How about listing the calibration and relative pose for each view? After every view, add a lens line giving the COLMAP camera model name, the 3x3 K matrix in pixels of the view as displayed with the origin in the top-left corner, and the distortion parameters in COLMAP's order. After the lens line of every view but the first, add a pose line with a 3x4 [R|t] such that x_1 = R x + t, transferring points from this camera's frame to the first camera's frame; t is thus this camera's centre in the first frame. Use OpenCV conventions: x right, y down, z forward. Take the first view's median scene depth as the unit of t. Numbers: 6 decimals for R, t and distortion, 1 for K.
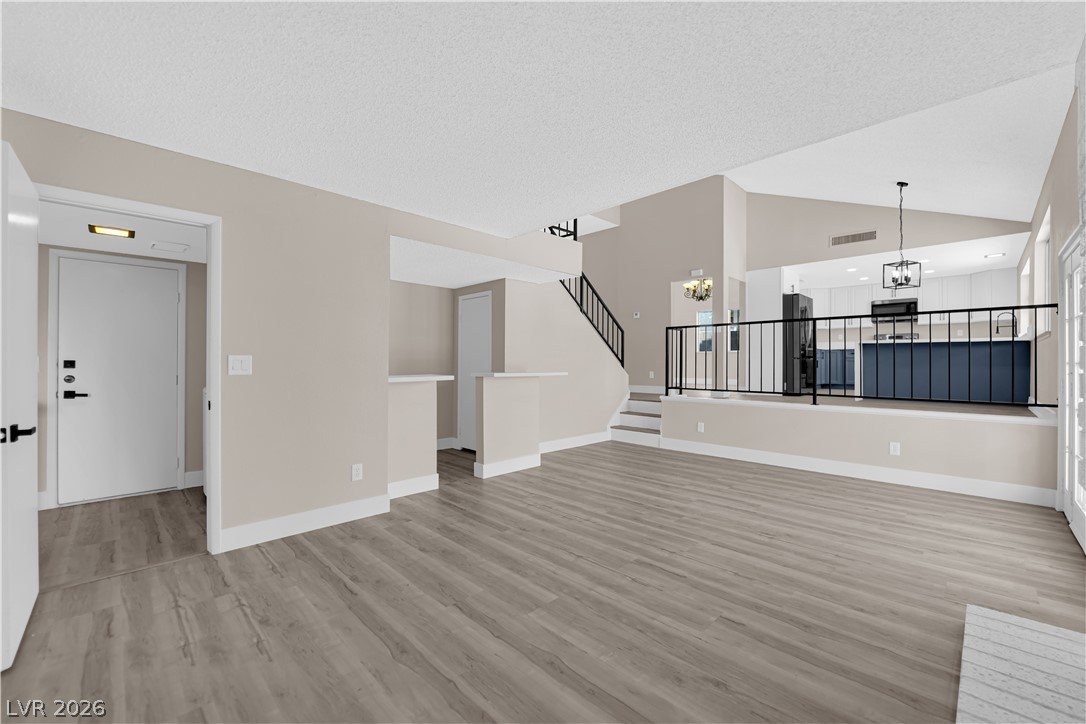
lens RADIAL K [[438.3, 0, 542.5], [0, 438.3, 363.5], [0, 0, 1]] dist [-0.008557, 0.001482]
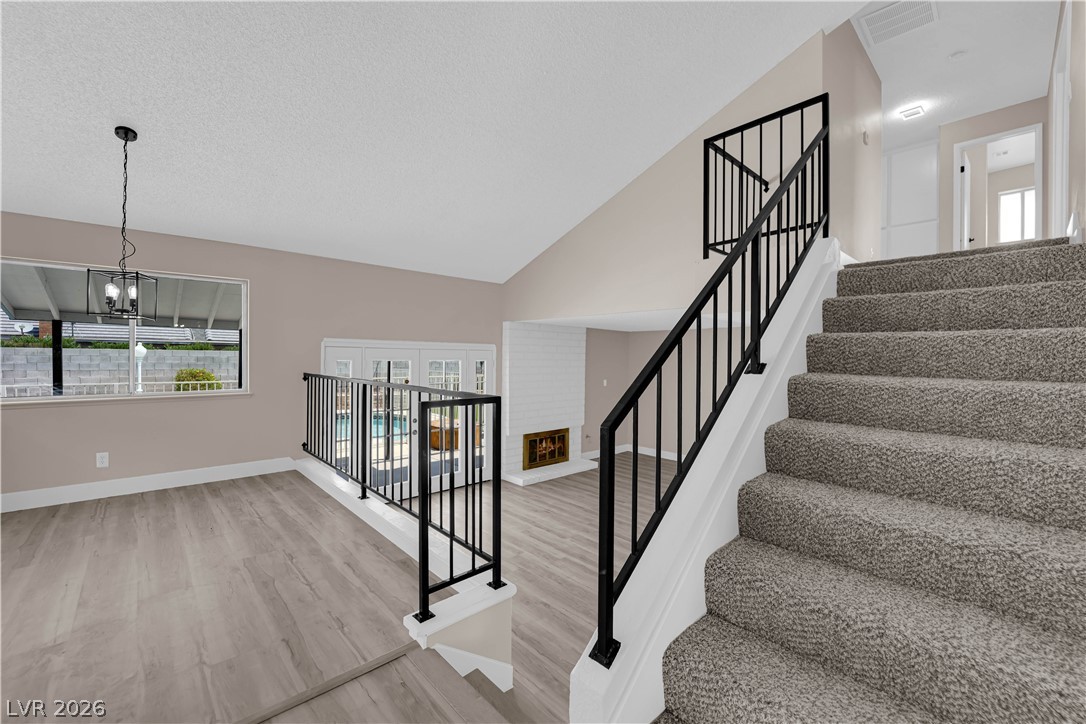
lens RADIAL K [[438.3, 0, 543.7], [0, 438.3, 359.8], [0, 0, 1]] dist [-0.008557, 0.001482]
pose [[-0.999549, -0.004431, 0.029692, 0.449927], [-0.004454, 0.999990, -0.000699, -0.209459], [-0.029688, -0.000831, -0.999559, 2.597300]]
